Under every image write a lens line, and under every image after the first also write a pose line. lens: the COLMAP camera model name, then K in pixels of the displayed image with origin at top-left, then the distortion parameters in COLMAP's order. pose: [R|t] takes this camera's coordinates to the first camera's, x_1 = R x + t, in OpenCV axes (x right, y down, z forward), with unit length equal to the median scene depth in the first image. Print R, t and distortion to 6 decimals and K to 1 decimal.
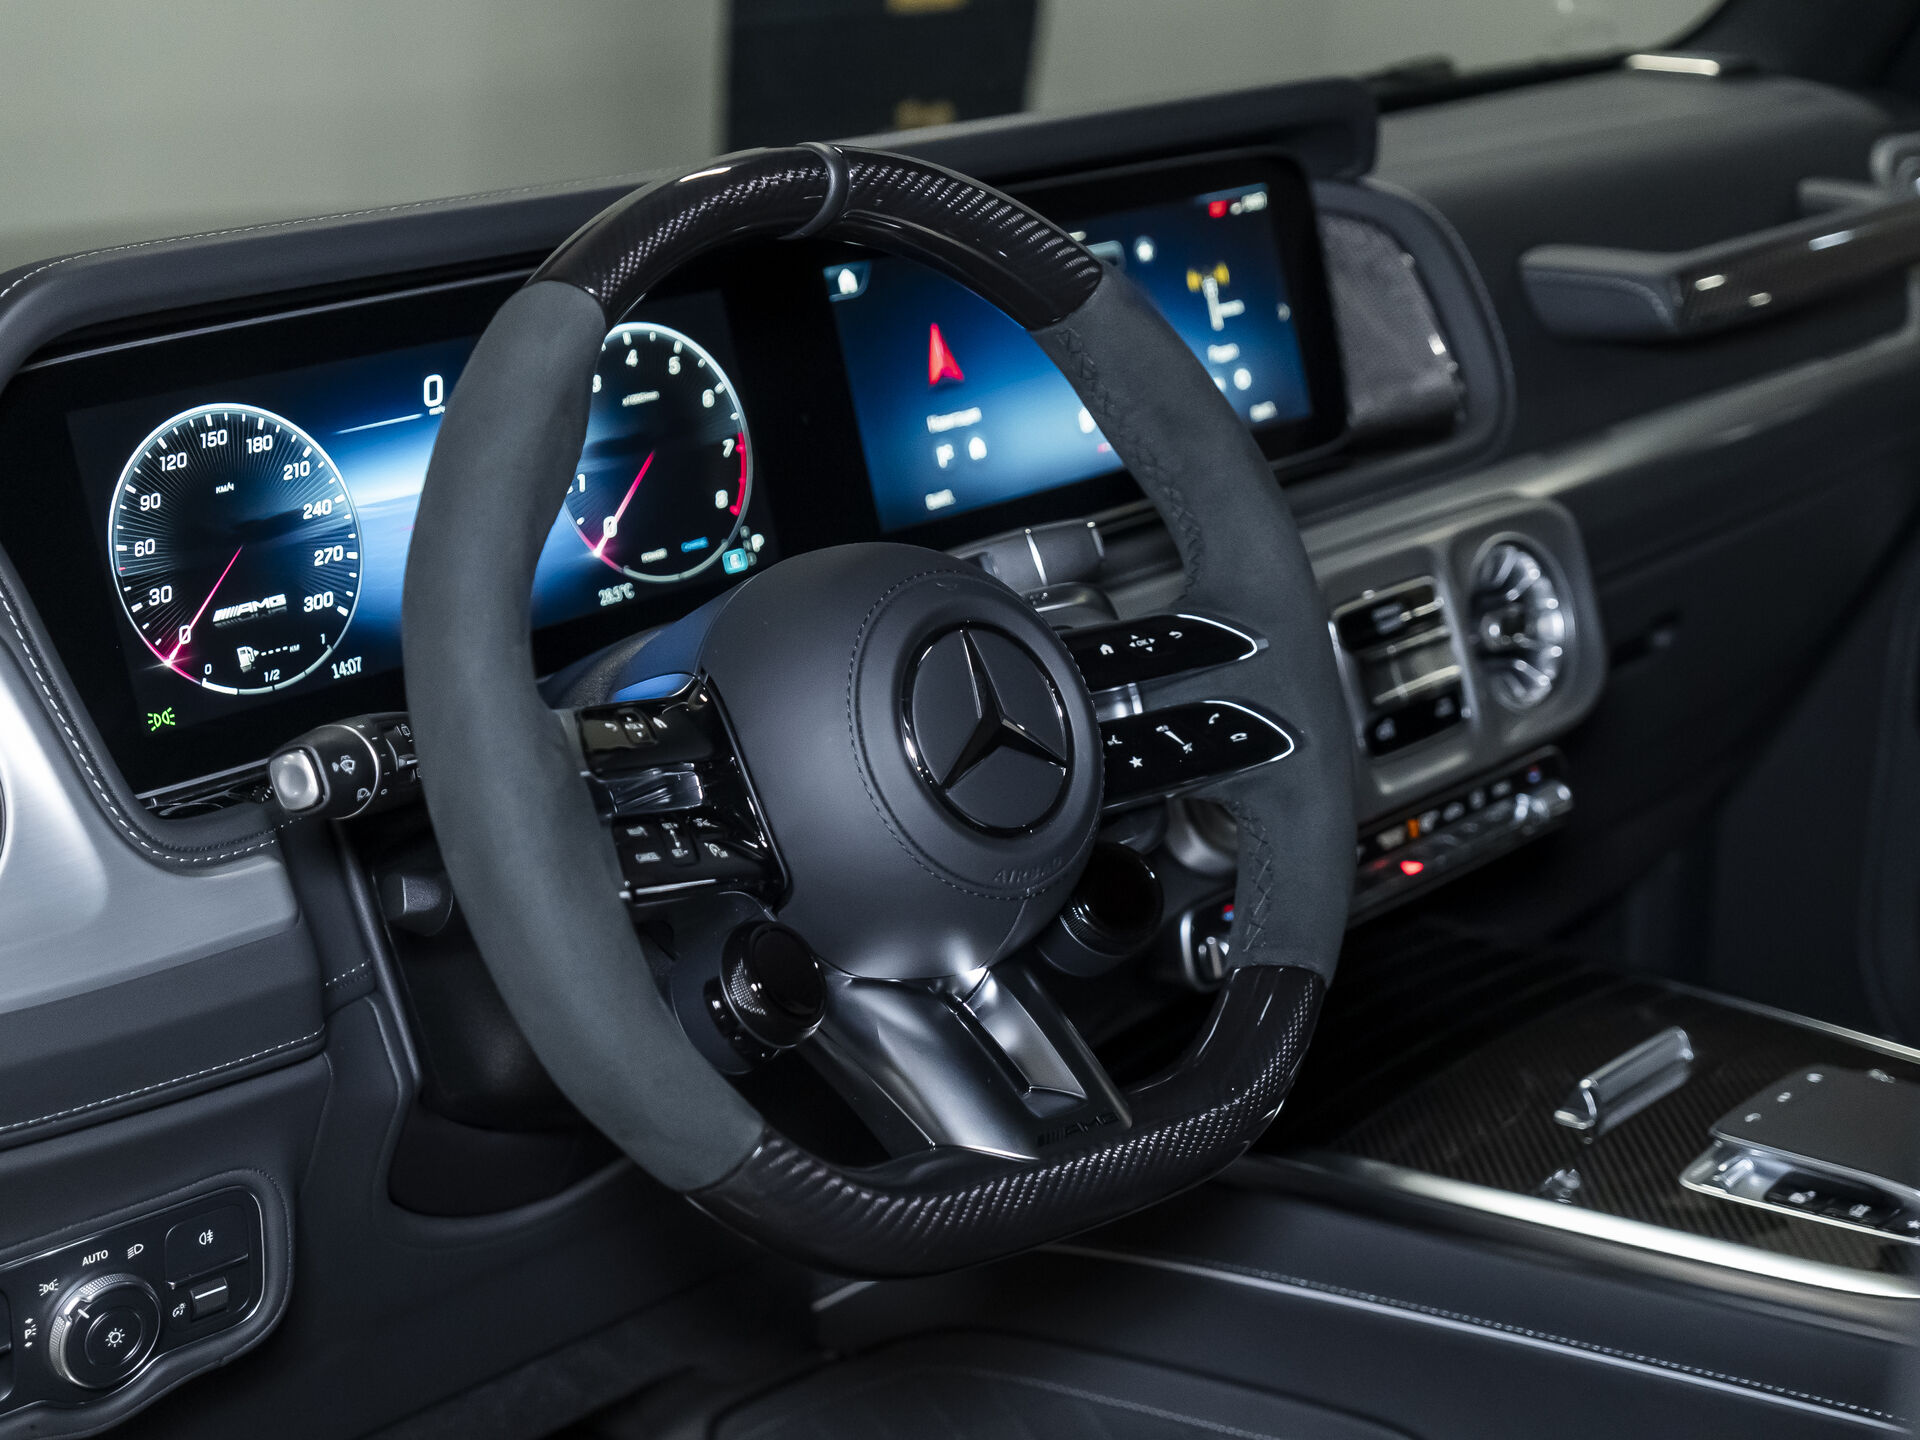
lens RADIAL K [[3073.1, 0, 954.3], [0, 3073.1, 714.0], [0, 0, 1]] dist [0.049281, -0.059739]
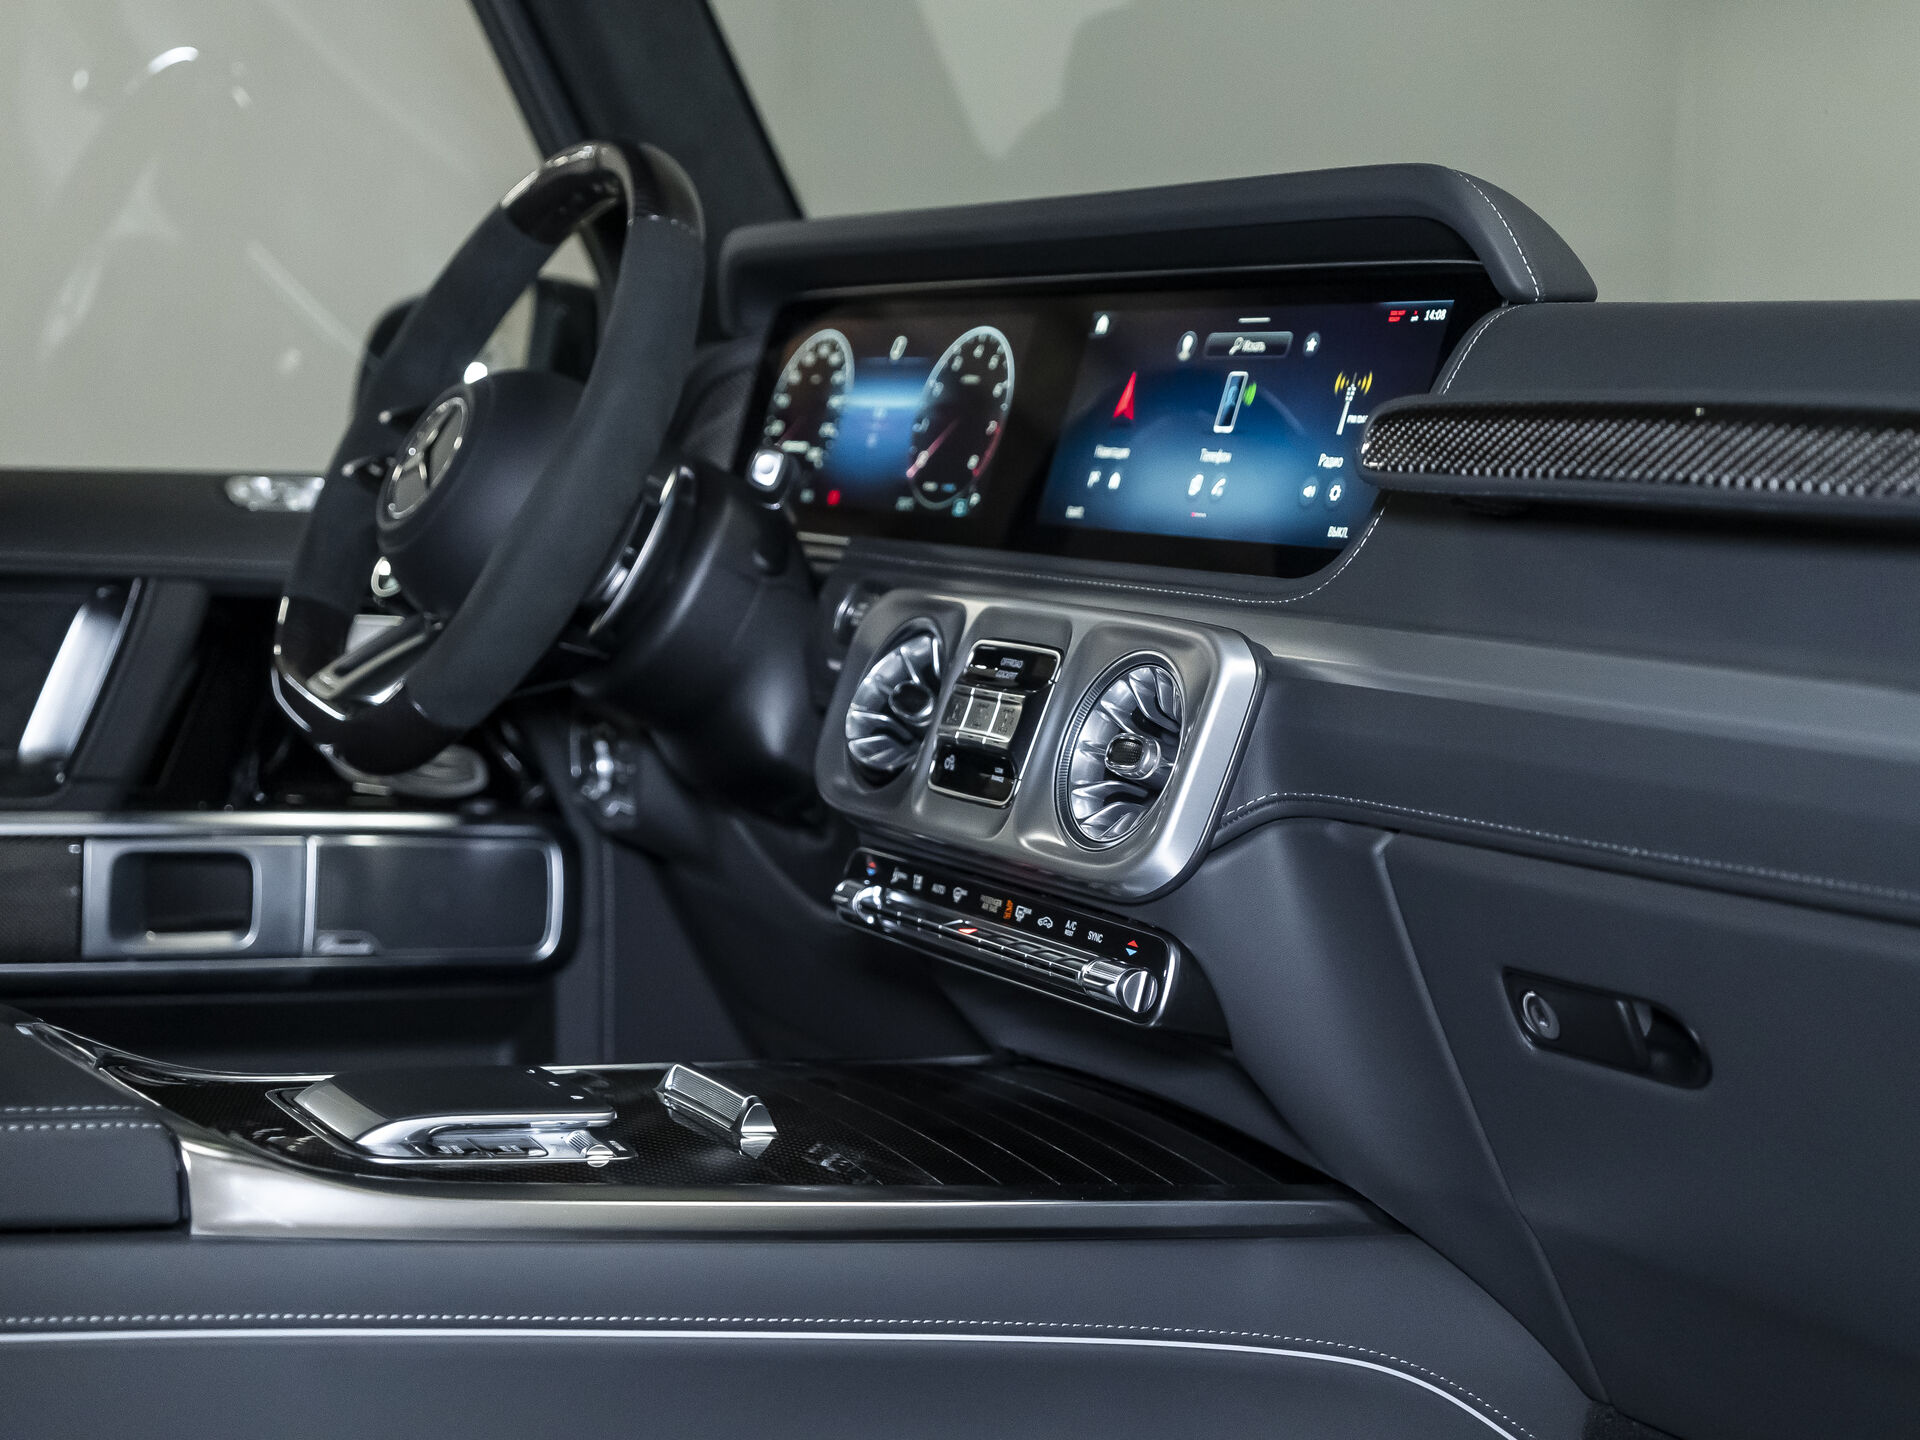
lens RADIAL K [[3101.6, 0, 1039.2], [0, 3101.6, 717.9], [0, 0, 1]] dist [0.039497, -0.063864]
pose [[-0.299807, 0.086398, -0.950079, 1.334139], [-0.327188, 0.926176, 0.187472, -0.253959], [0.896138, 0.367060, -0.249406, 1.560242]]
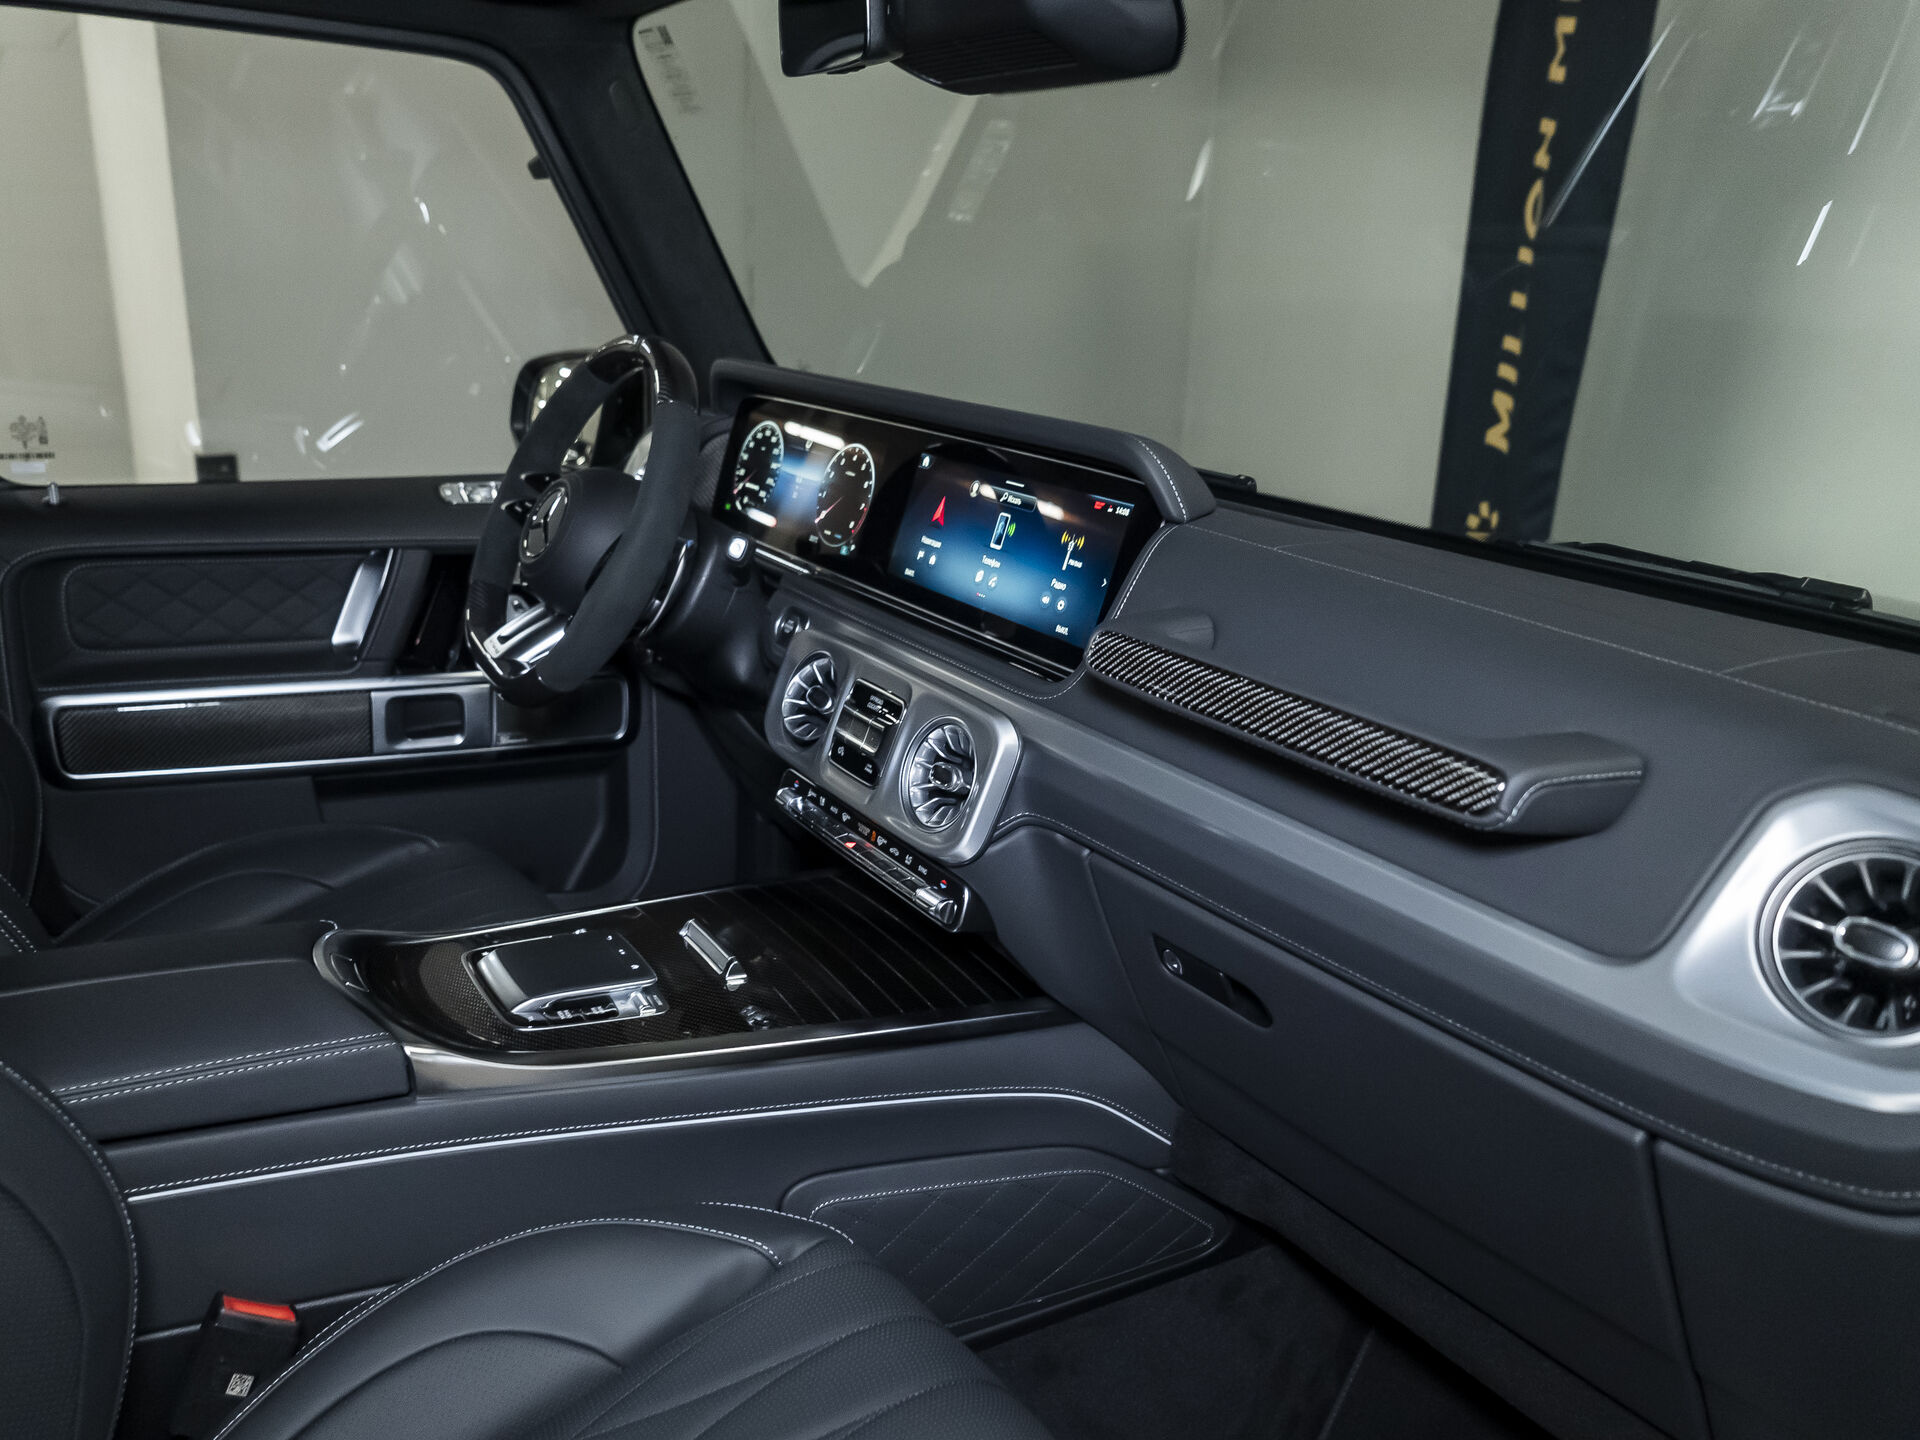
lens RADIAL K [[1472.1, 0, 930.7], [0, 1472.1, 720.4], [0, 0, 1]] dist [-0.017288, 0.005804]
pose [[-0.262010, 0.277090, -0.924431, 1.120204], [-0.350590, 0.865122, 0.358680, -0.411628], [0.899132, 0.418074, -0.129525, 1.411238]]
